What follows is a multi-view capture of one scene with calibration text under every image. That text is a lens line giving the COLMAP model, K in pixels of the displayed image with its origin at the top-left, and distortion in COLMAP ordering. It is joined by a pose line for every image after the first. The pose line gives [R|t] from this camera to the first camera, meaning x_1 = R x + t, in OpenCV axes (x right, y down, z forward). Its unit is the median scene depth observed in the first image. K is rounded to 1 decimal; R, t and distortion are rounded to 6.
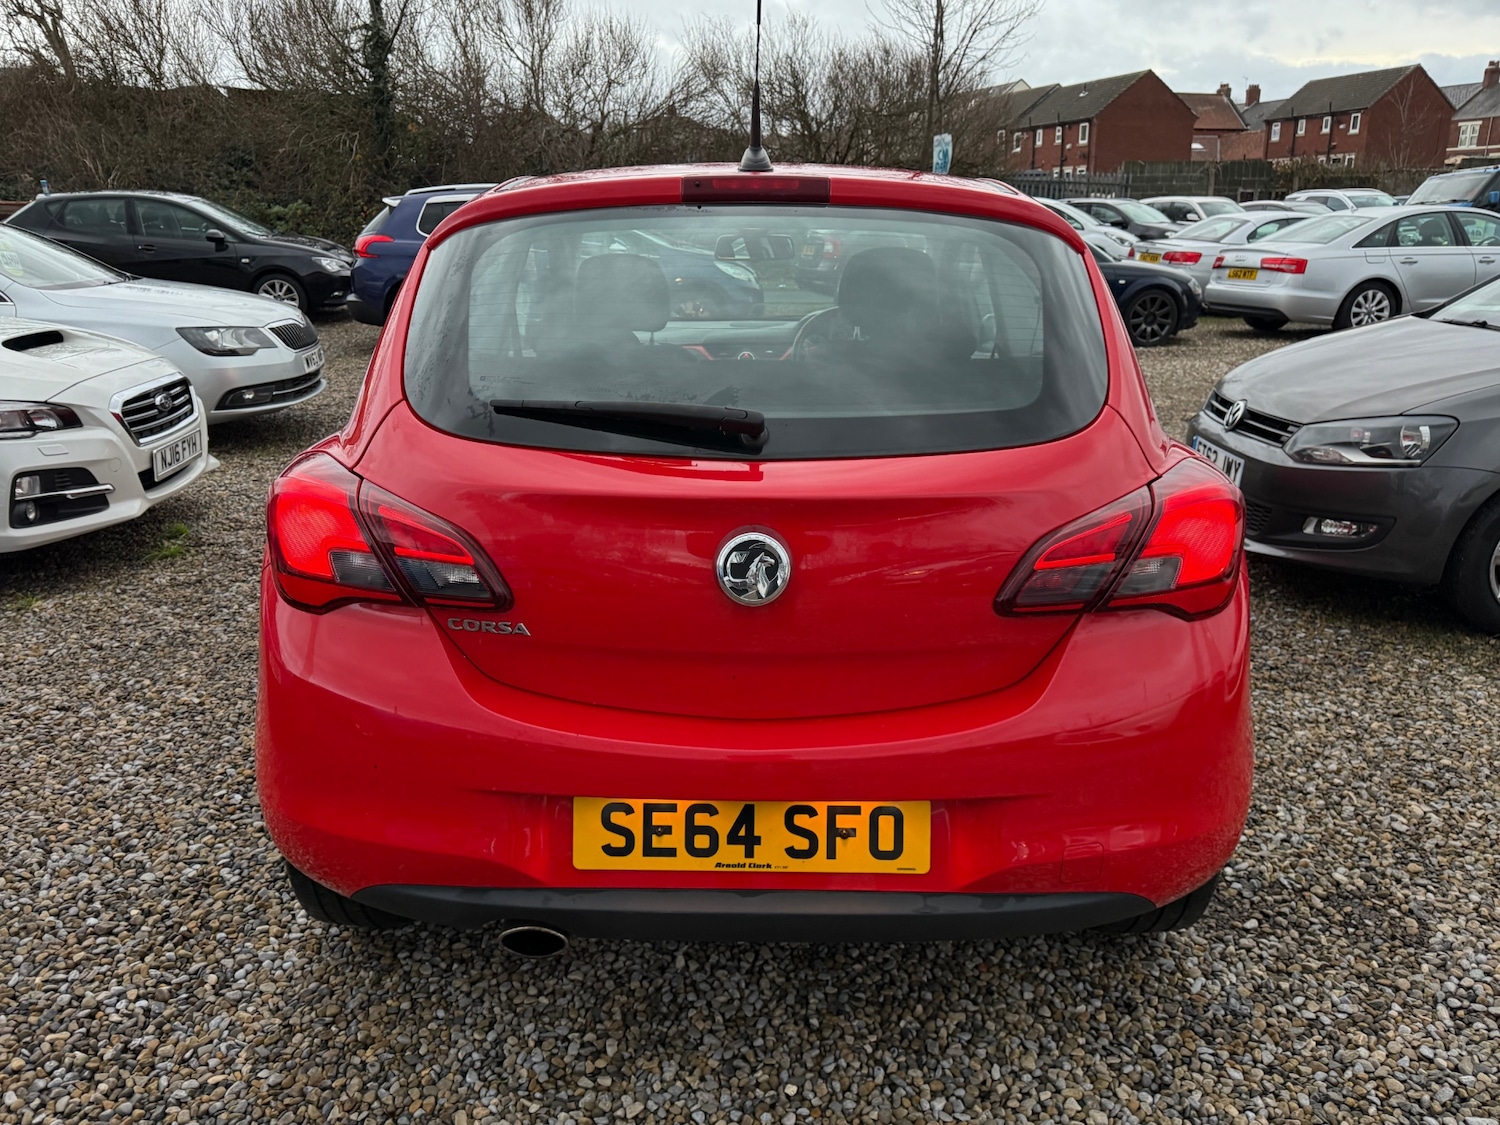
lens RADIAL K [[1090.0, 0, 750.0], [0, 1090.0, 562.5], [0, 0, 1]] dist [0.003563, -0.006243]
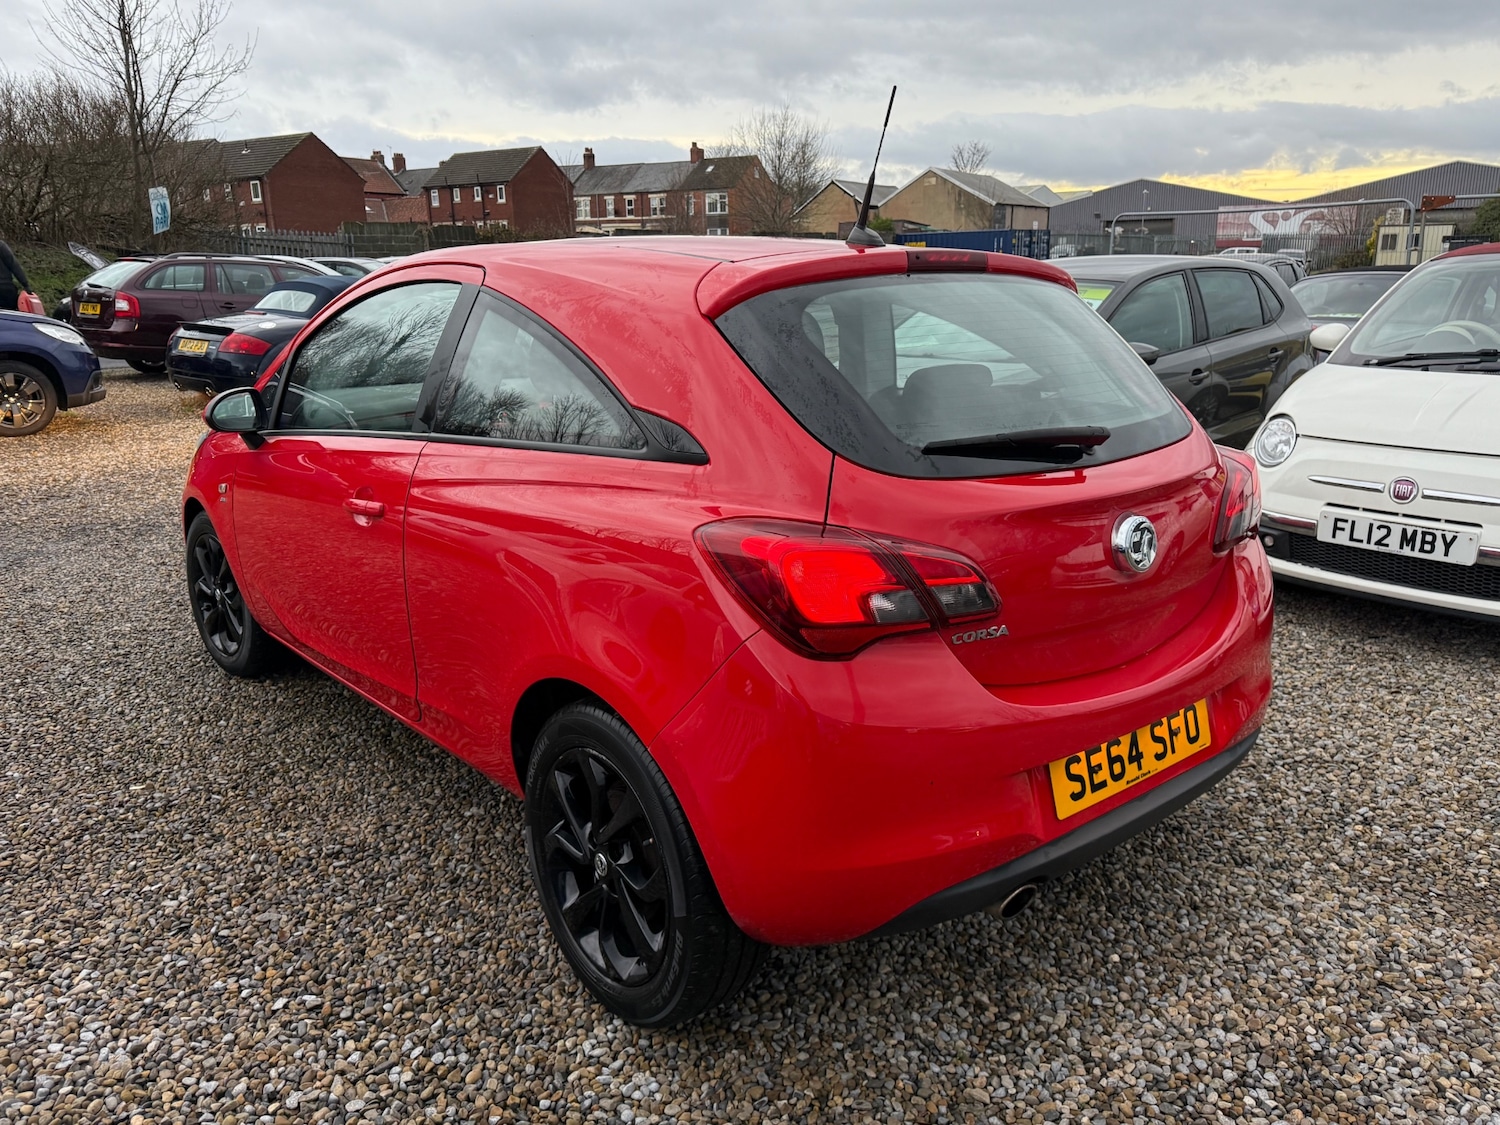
lens RADIAL K [[1069.2, 0, 750.0], [0, 1069.2, 562.5], [0, 0, 1]] dist [0.002329, -0.002957]
pose [[0.771581, -0.164728, 0.614432, -0.839788], [0.191685, 0.981202, 0.022348, -0.067025], [-0.606563, 0.100534, 0.788653, 0.196388]]
